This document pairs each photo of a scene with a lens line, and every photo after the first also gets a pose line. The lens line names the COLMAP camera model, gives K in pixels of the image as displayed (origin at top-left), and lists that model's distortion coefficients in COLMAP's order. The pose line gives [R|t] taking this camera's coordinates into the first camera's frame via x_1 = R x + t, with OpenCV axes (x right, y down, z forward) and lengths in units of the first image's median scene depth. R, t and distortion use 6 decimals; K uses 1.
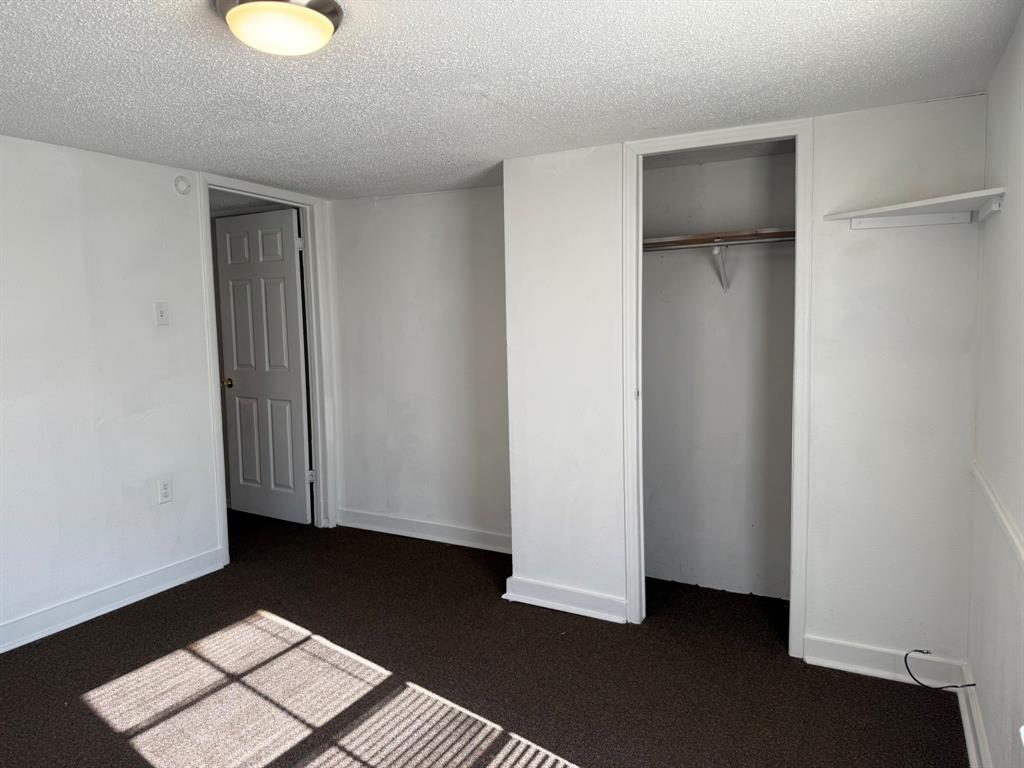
lens RADIAL K [[716.9, 0, 515.6], [0, 716.9, 370.9], [0, 0, 1]] dist [0.090844, -0.100567]
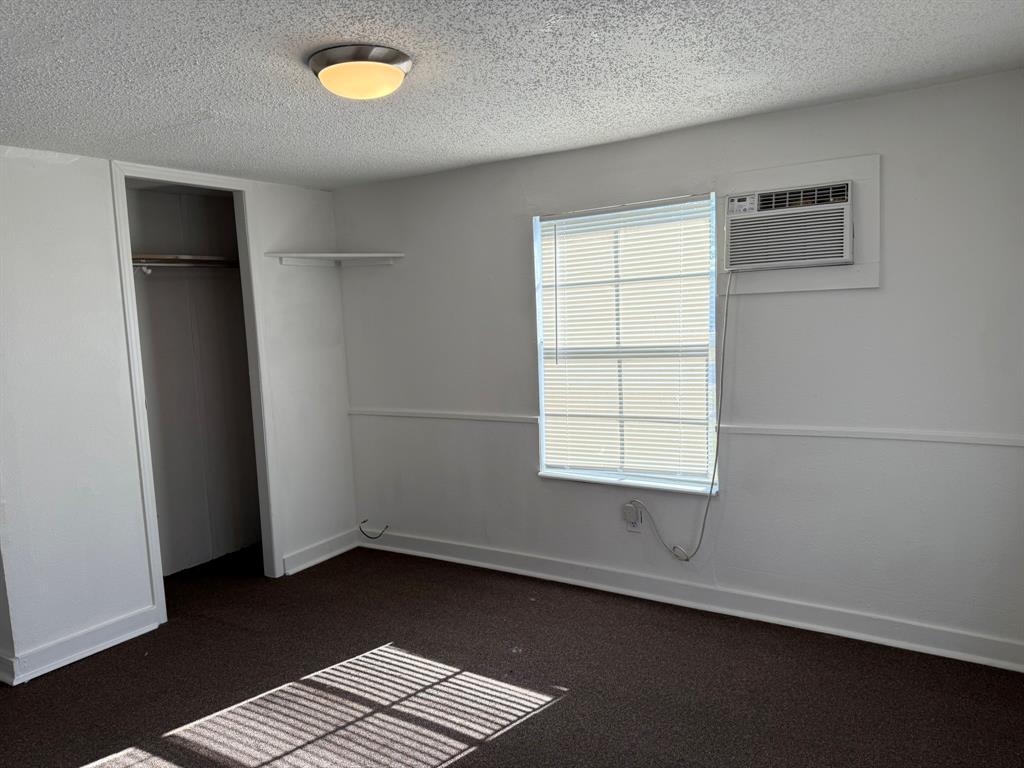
lens RADIAL K [[720.8, 0, 507.6], [0, 720.8, 377.7], [0, 0, 1]] dist [0.089944, -0.120845]
pose [[0.096802, -0.089089, 0.991308, -1.059533], [0.116367, 0.990168, 0.077623, -0.035952], [-0.988478, 0.107841, 0.106218, 0.473856]]
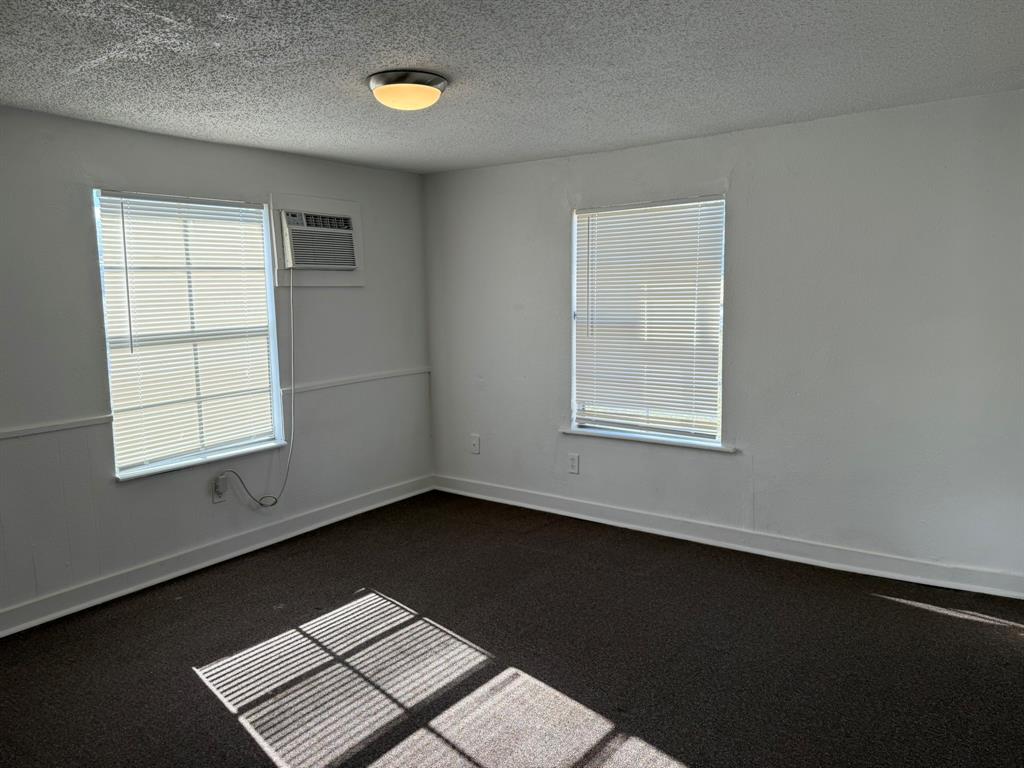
lens RADIAL K [[720.8, 0, 507.6], [0, 720.8, 377.7], [0, 0, 1]] dist [0.089944, -0.120845]
pose [[-0.985608, 0.018207, 0.168066, -0.525685], [0.049700, 0.981456, 0.185133, -0.111242], [-0.161579, 0.190822, -0.968235, 1.746323]]
